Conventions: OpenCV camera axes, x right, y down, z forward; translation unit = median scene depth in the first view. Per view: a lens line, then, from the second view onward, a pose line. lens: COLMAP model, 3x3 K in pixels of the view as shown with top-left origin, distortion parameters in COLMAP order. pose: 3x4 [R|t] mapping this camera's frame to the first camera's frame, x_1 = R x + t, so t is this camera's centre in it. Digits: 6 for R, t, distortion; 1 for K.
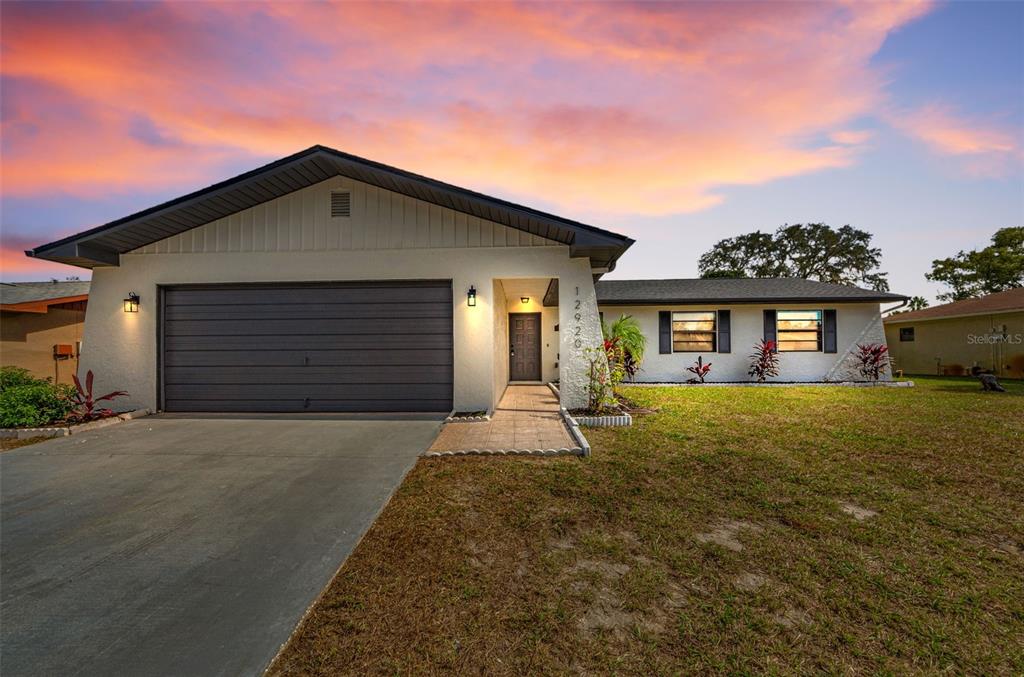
lens RADIAL K [[375.4, 0, 513.0], [0, 375.4, 342.8], [0, 0, 1]] dist [0.002364, 0.000128]
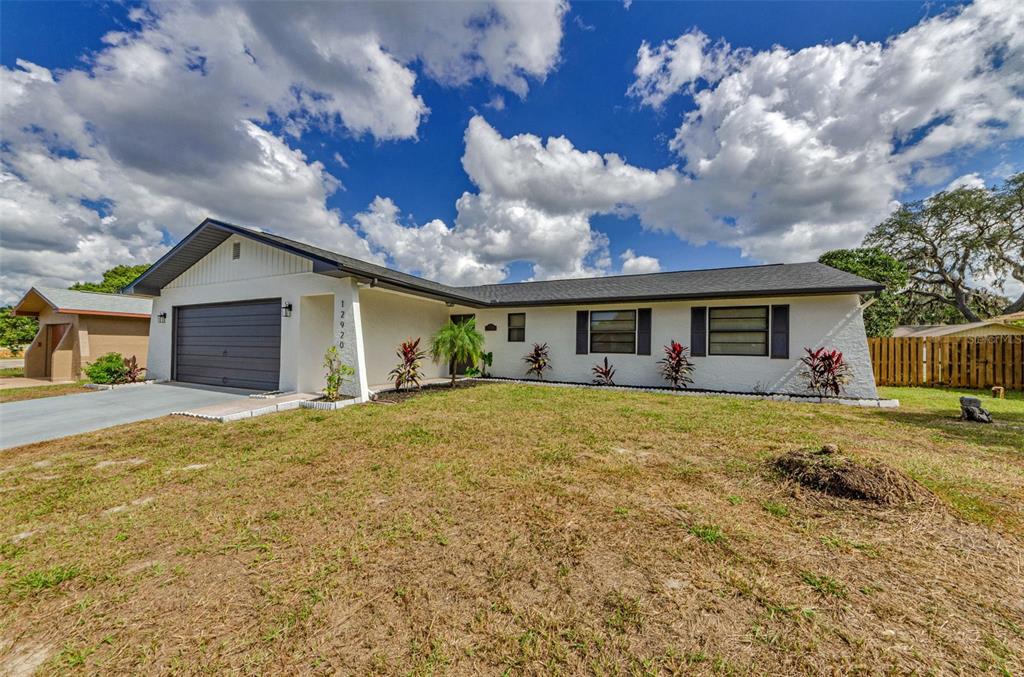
lens RADIAL K [[375.4, 0, 513.0], [0, 375.4, 342.8], [0, 0, 1]] dist [0.002364, 0.000128]
pose [[0.919826, 0.011551, -0.392156, 0.630643], [-0.007216, 0.999895, 0.012528, -0.012324], [0.392260, -0.008694, 0.919813, 0.018195]]
